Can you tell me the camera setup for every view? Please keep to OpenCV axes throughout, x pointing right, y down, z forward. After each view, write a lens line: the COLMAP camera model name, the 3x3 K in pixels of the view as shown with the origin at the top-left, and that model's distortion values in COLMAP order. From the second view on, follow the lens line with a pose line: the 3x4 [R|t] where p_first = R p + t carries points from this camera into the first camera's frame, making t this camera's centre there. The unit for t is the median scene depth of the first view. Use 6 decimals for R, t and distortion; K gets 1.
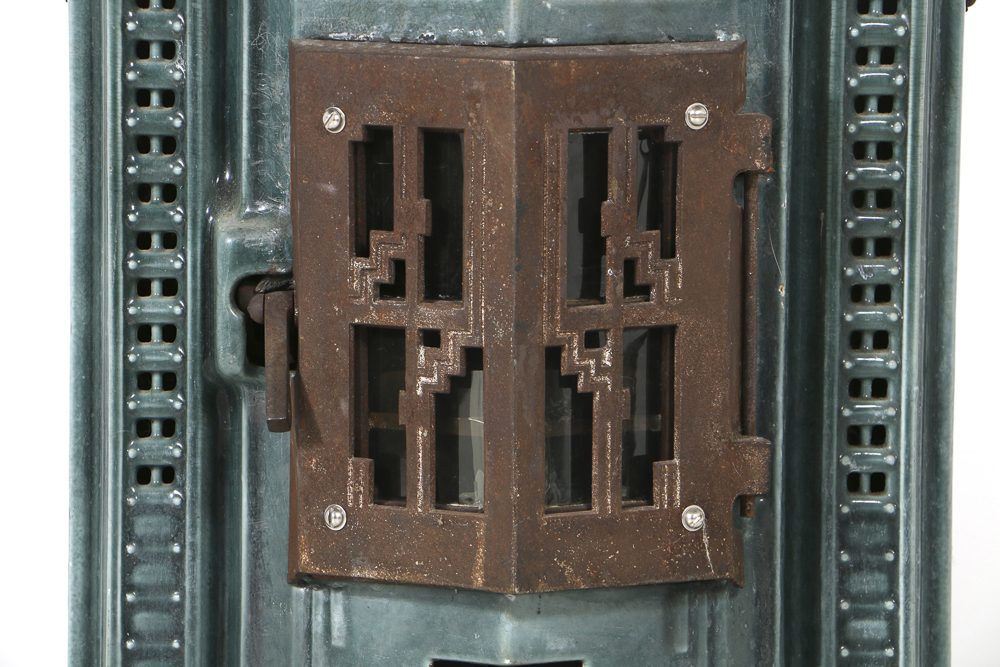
lens RADIAL K [[4634.2, 0, 491.8], [0, 4634.2, 343.7], [0, 0, 1]] dist [1.190044, 0.000000]
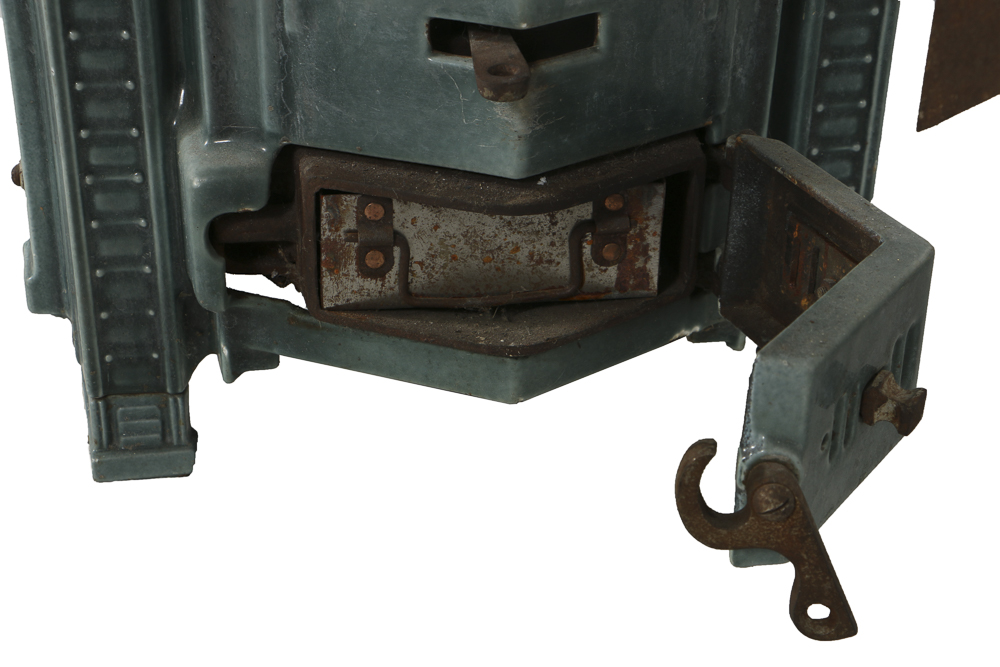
lens RADIAL K [[1767.0, 0, 508.4], [0, 1767.0, 364.4], [0, 0, 1]] dist [0.093912, 0.000000]
pose [[0.985809, -0.069489, 0.152810, -0.052361], [0.001247, 0.913307, 0.407270, -0.007638], [-0.167864, -0.401300, 0.900433, 0.663966]]
